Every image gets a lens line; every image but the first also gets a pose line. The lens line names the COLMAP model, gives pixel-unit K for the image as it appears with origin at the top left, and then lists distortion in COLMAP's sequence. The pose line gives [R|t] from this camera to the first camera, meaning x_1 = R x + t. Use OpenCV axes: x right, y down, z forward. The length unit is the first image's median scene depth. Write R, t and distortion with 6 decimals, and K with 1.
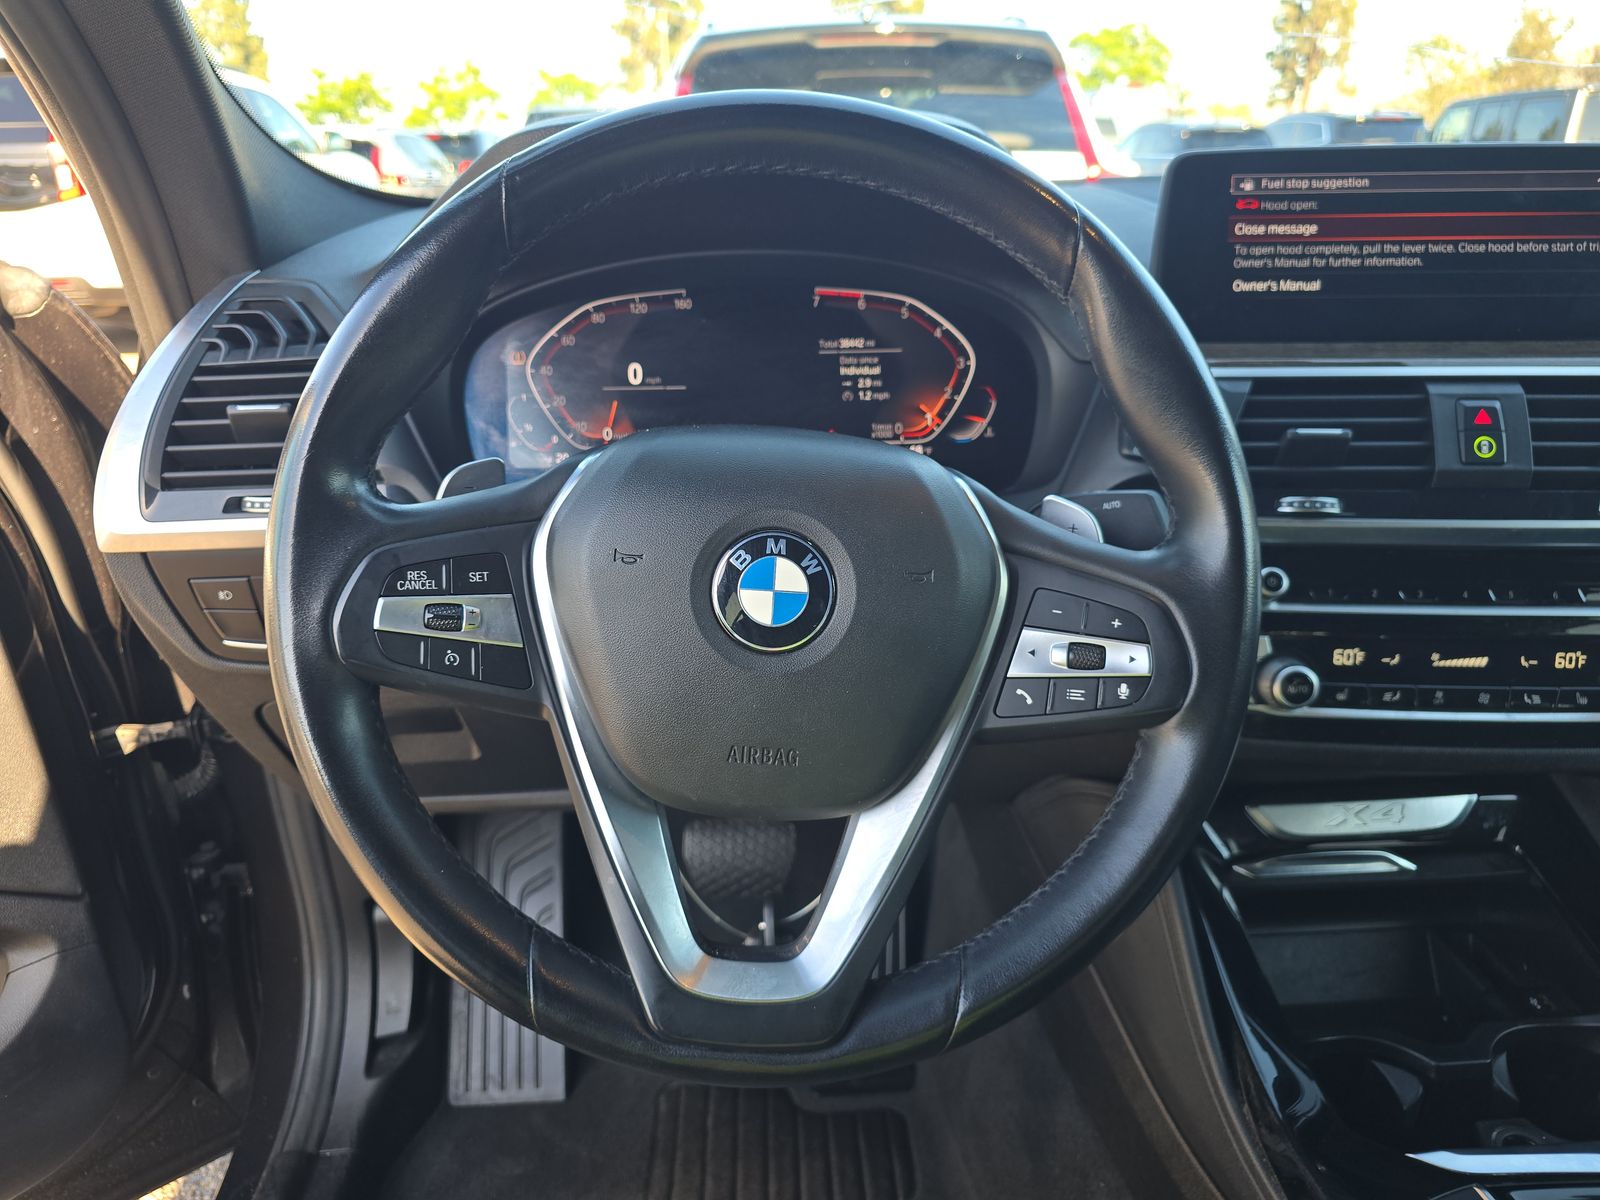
lens RADIAL K [[1083.6, 0, 785.6], [0, 1083.6, 605.6], [0, 0, 1]] dist [0.042741, -0.041017]
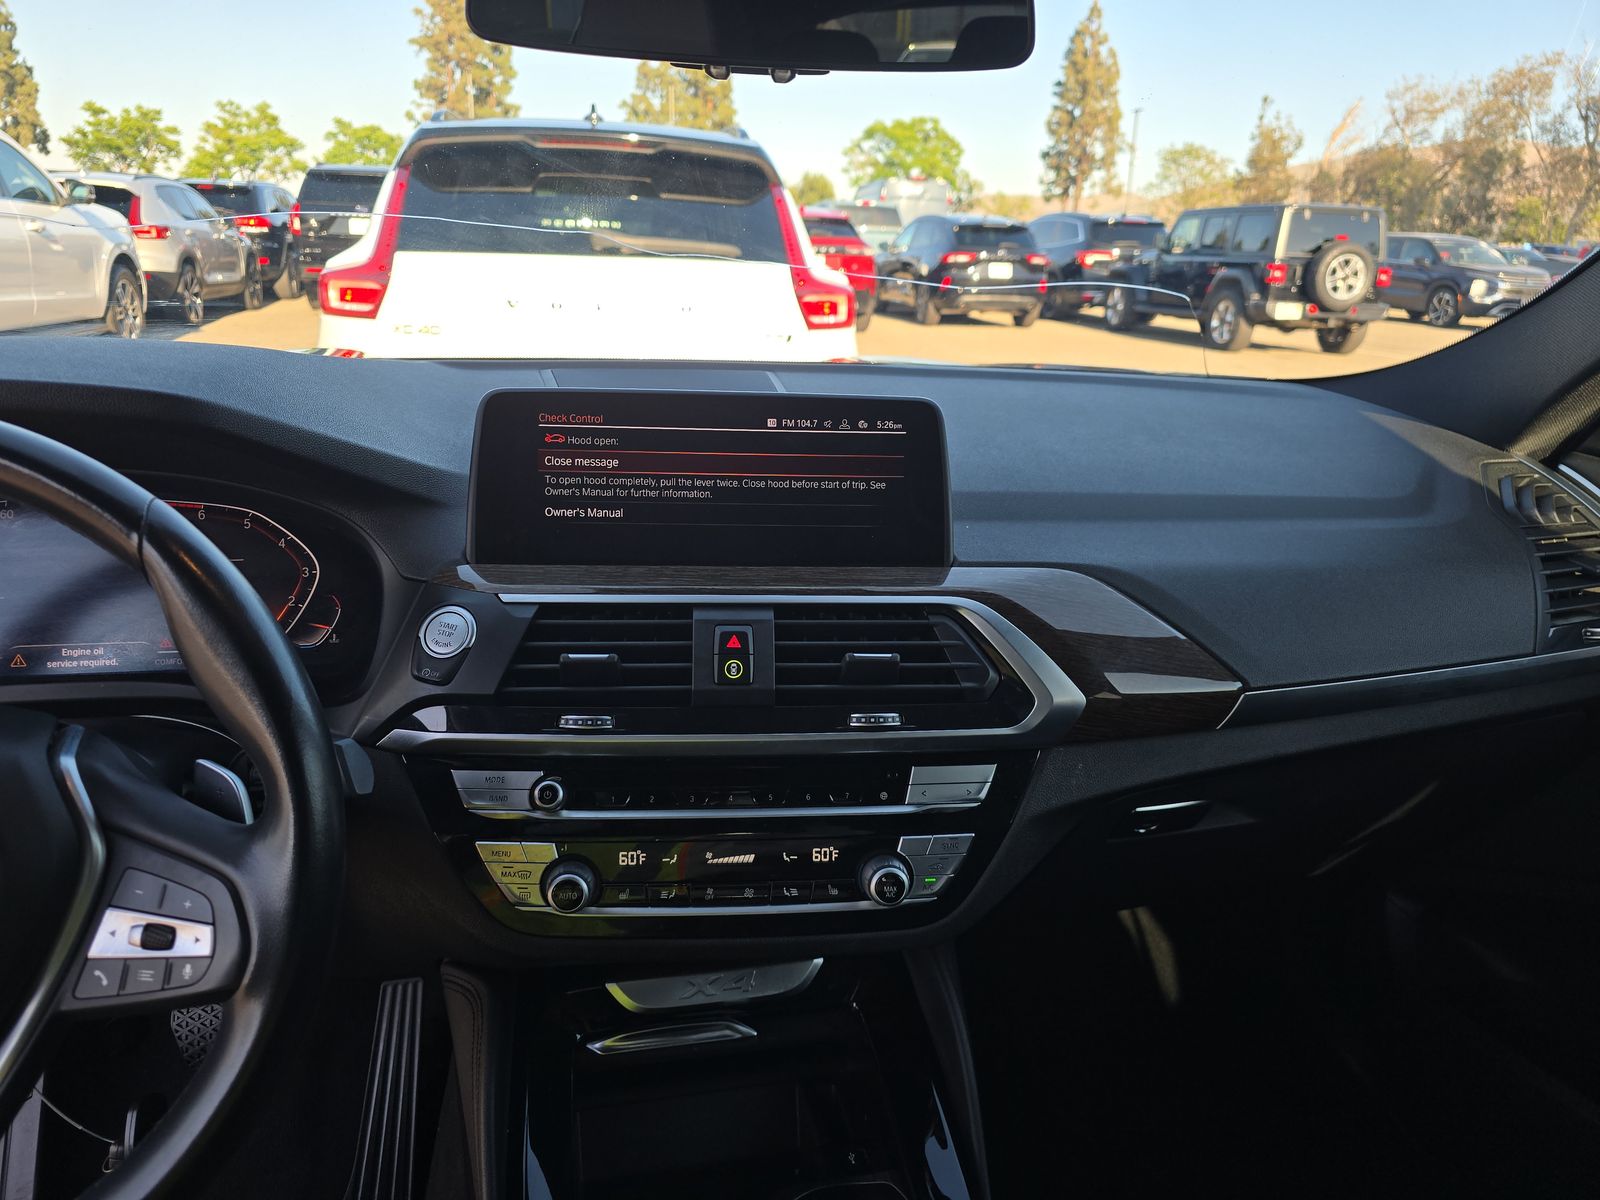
lens RADIAL K [[1079.9, 0, 796.8], [0, 1079.9, 585.5], [0, 0, 1]] dist [0.041007, -0.041554]
pose [[0.987198, -0.000122, 0.159503, 0.487753], [0.010335, 0.997947, -0.063205, -0.148608], [-0.159167, 0.064044, 0.985172, -0.102513]]
